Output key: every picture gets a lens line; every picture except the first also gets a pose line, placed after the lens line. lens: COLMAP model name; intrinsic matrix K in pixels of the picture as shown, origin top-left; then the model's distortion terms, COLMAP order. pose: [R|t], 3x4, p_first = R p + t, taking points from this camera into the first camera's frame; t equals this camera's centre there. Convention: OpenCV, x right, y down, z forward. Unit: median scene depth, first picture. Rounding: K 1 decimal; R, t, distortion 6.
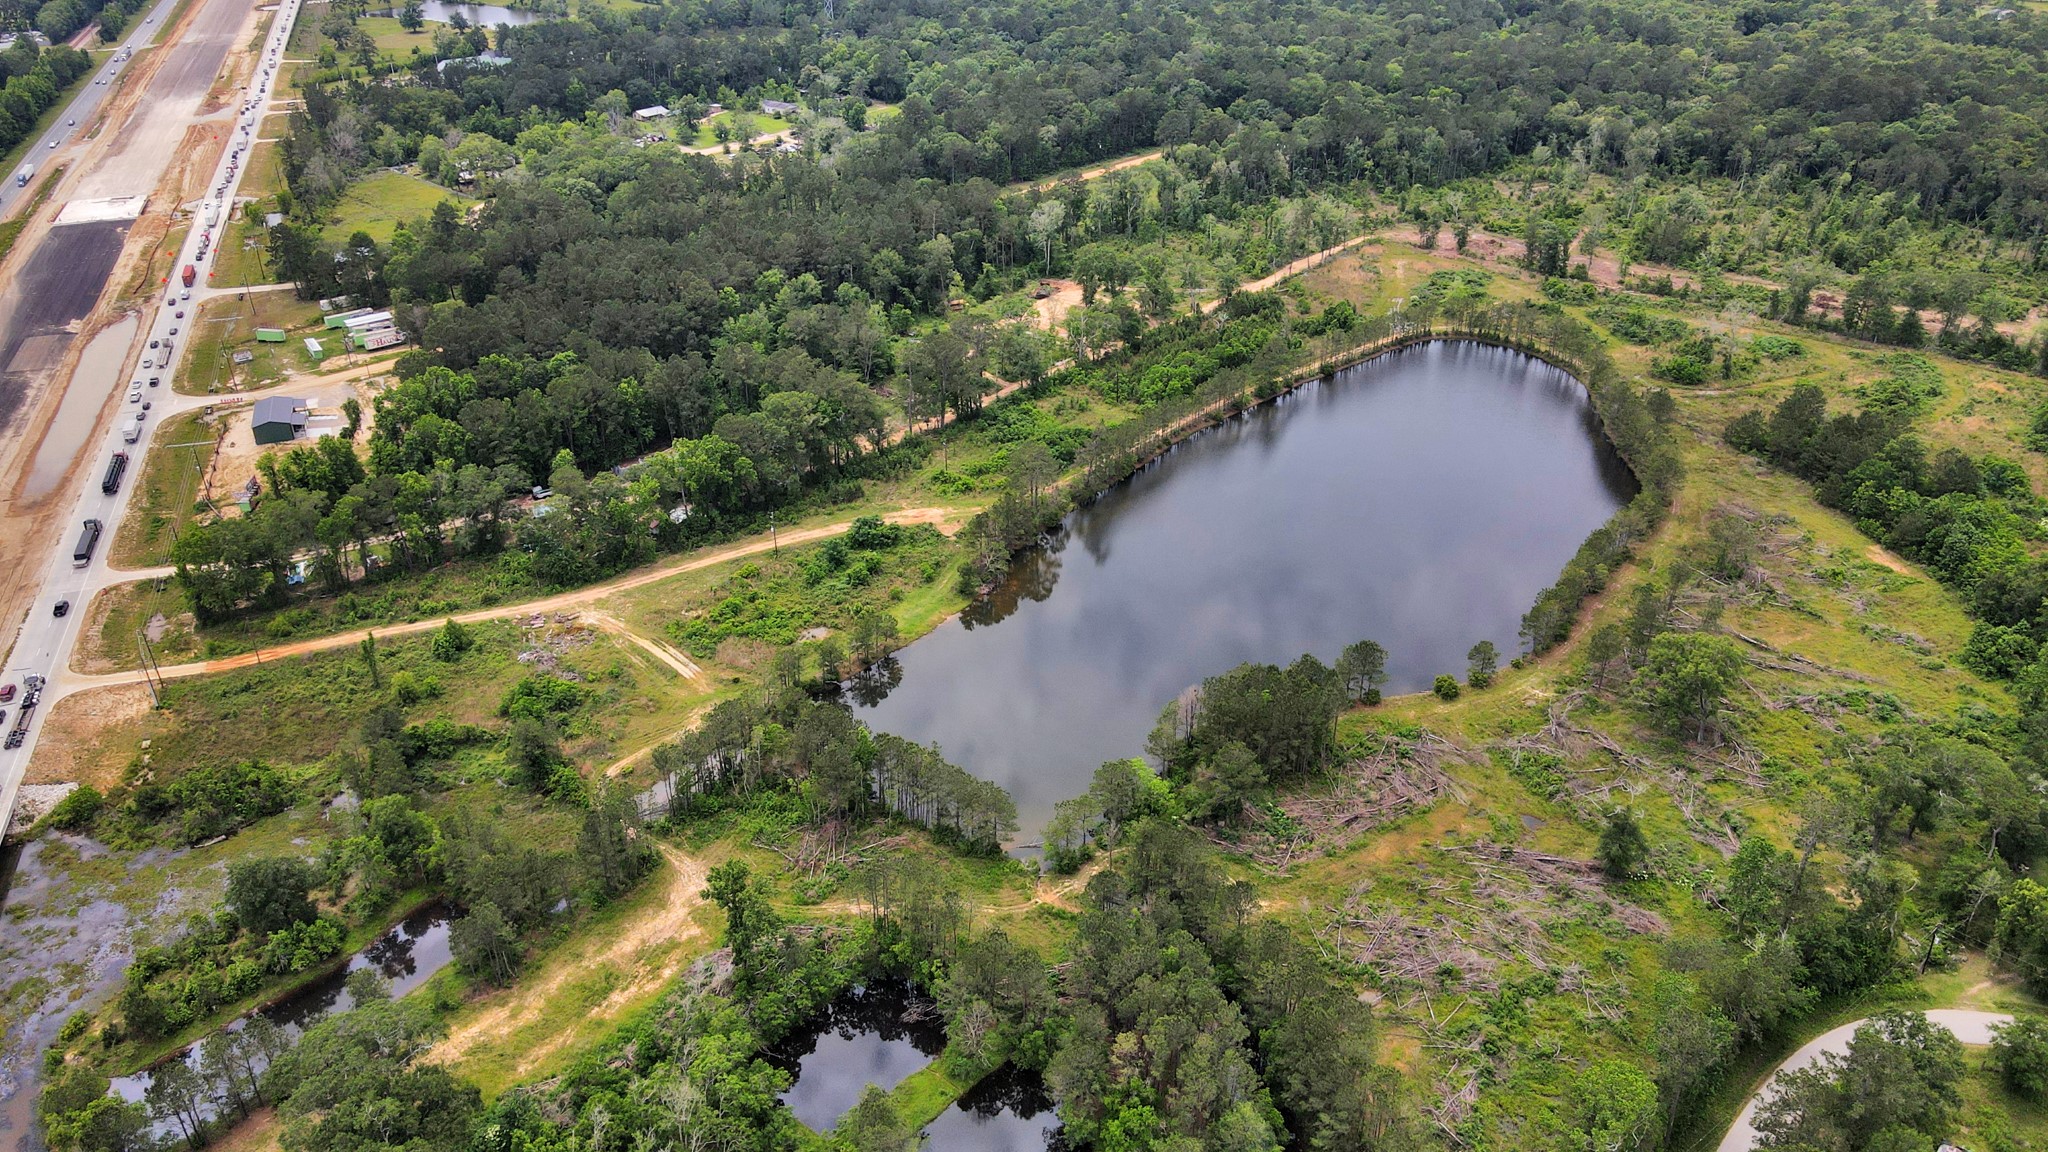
lens RADIAL K [[1507.1, 0, 1024.0], [0, 1507.1, 576.0], [0, 0, 1]] dist [-0.003480, 0.036509]
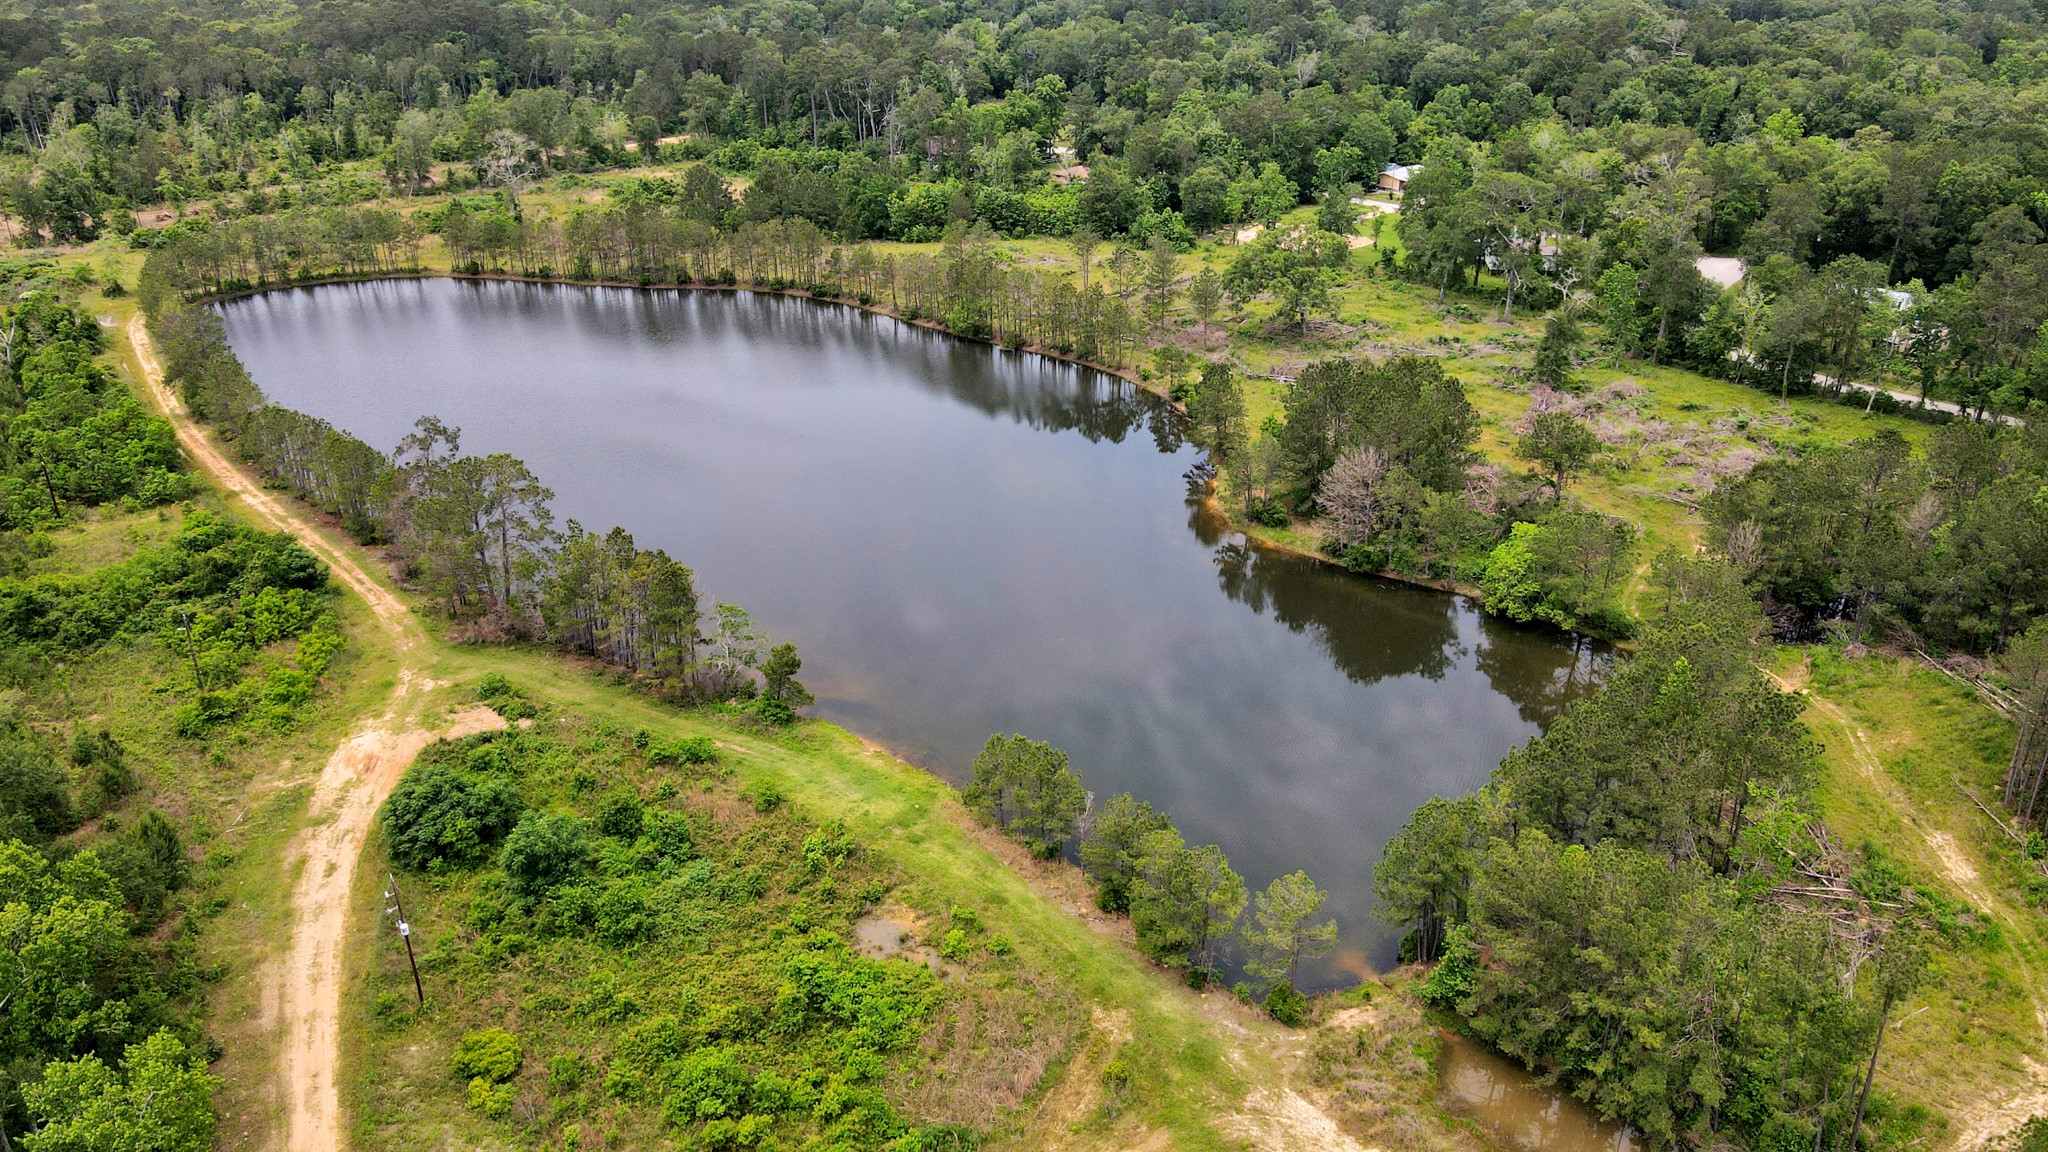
lens RADIAL K [[1504.0, 0, 1024.0], [0, 1504.0, 576.0], [0, 0, 1]] dist [0.000273, 0.034953]
pose [[0.107225, -0.411646, 0.905014, -0.394902], [0.500154, 0.809031, 0.308731, -0.118107], [-0.859272, 0.419543, 0.292635, 0.761563]]
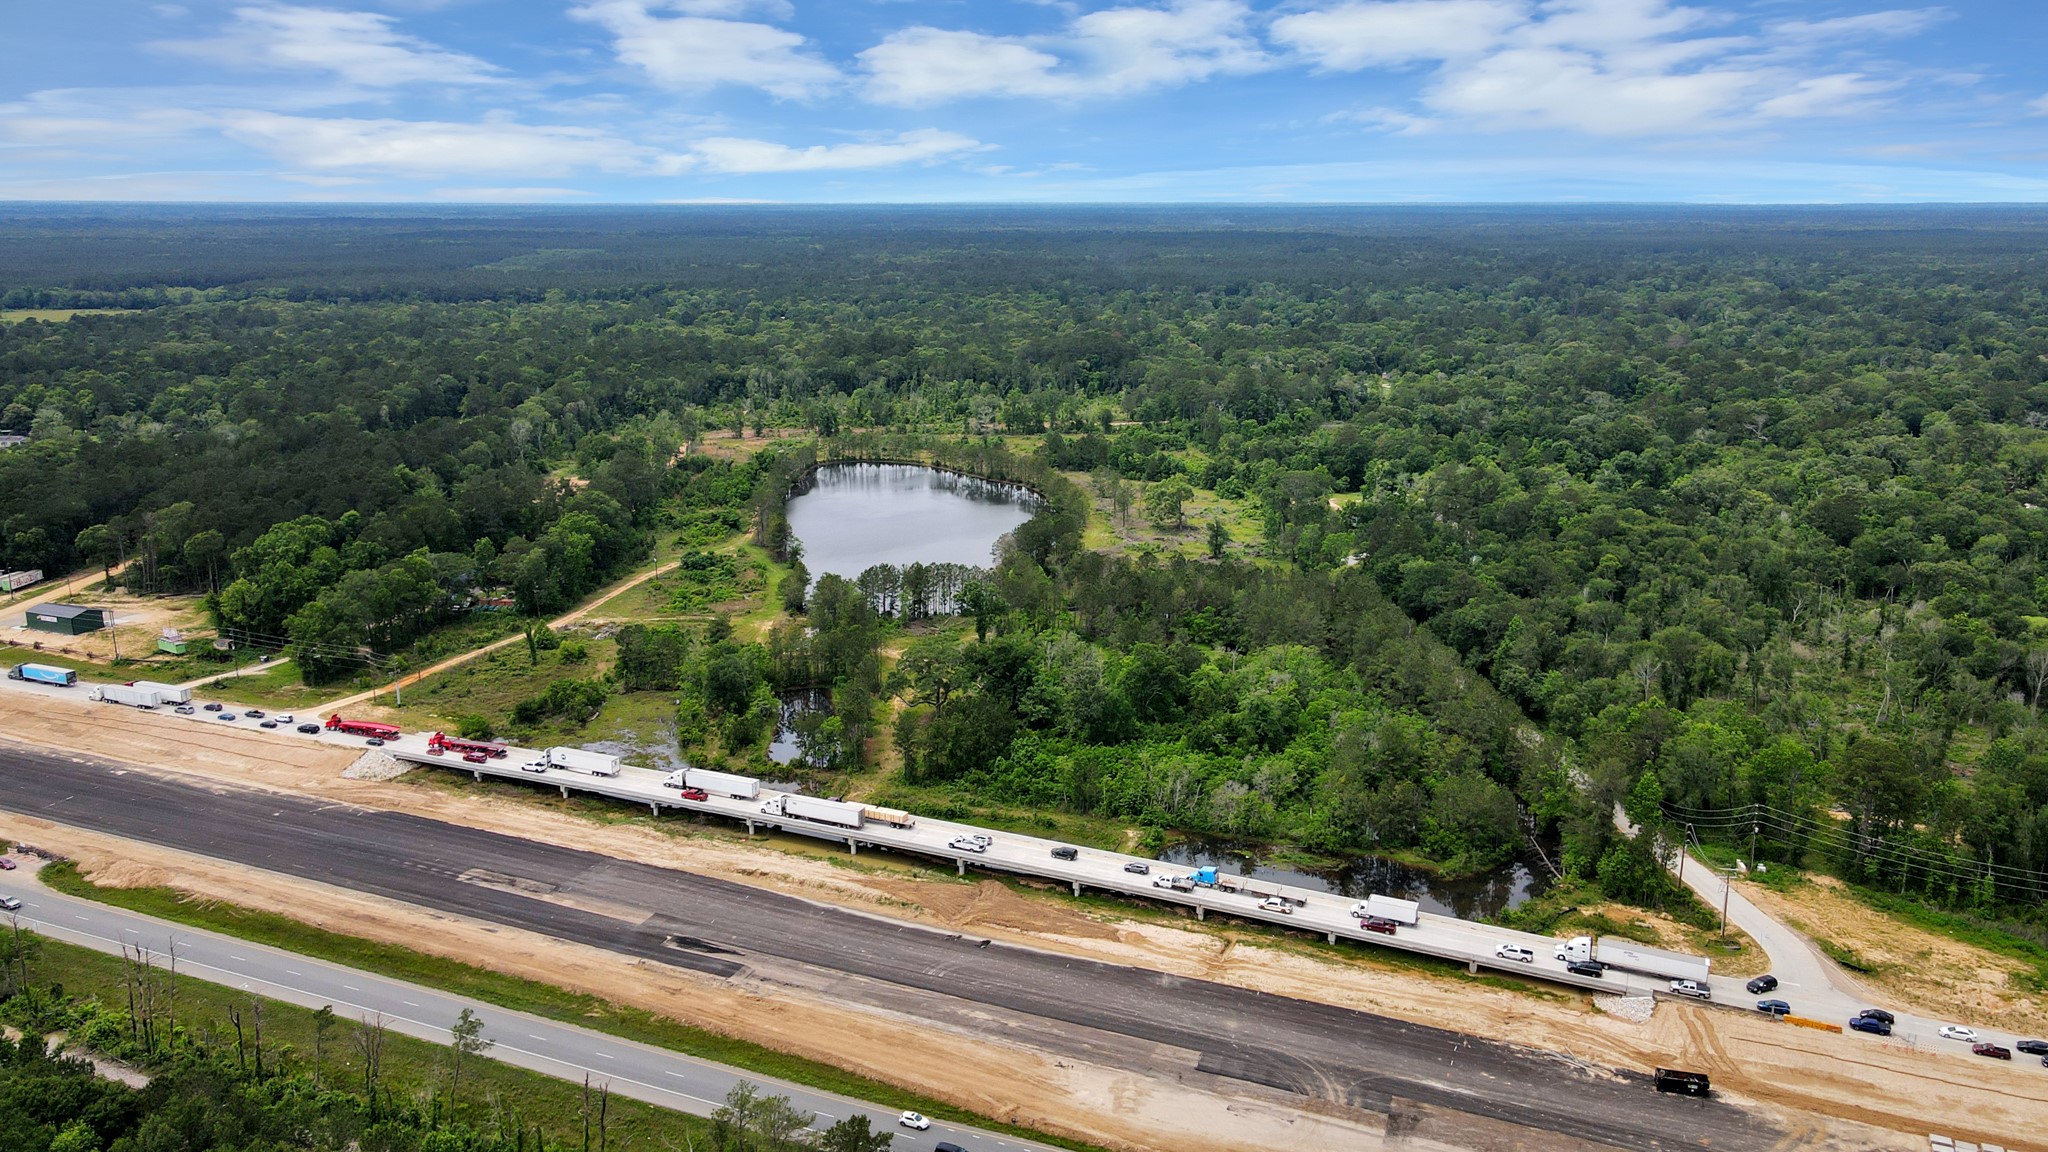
lens RADIAL K [[1530.4, 0, 1024.0], [0, 1530.4, 576.0], [0, 0, 1]] dist [-0.014913, 0.066834]
pose [[0.681053, -0.164952, 0.713412, -0.944437], [0.352755, 0.927694, -0.122258, 0.277373], [-0.641662, 0.334924, 0.689997, -0.206316]]
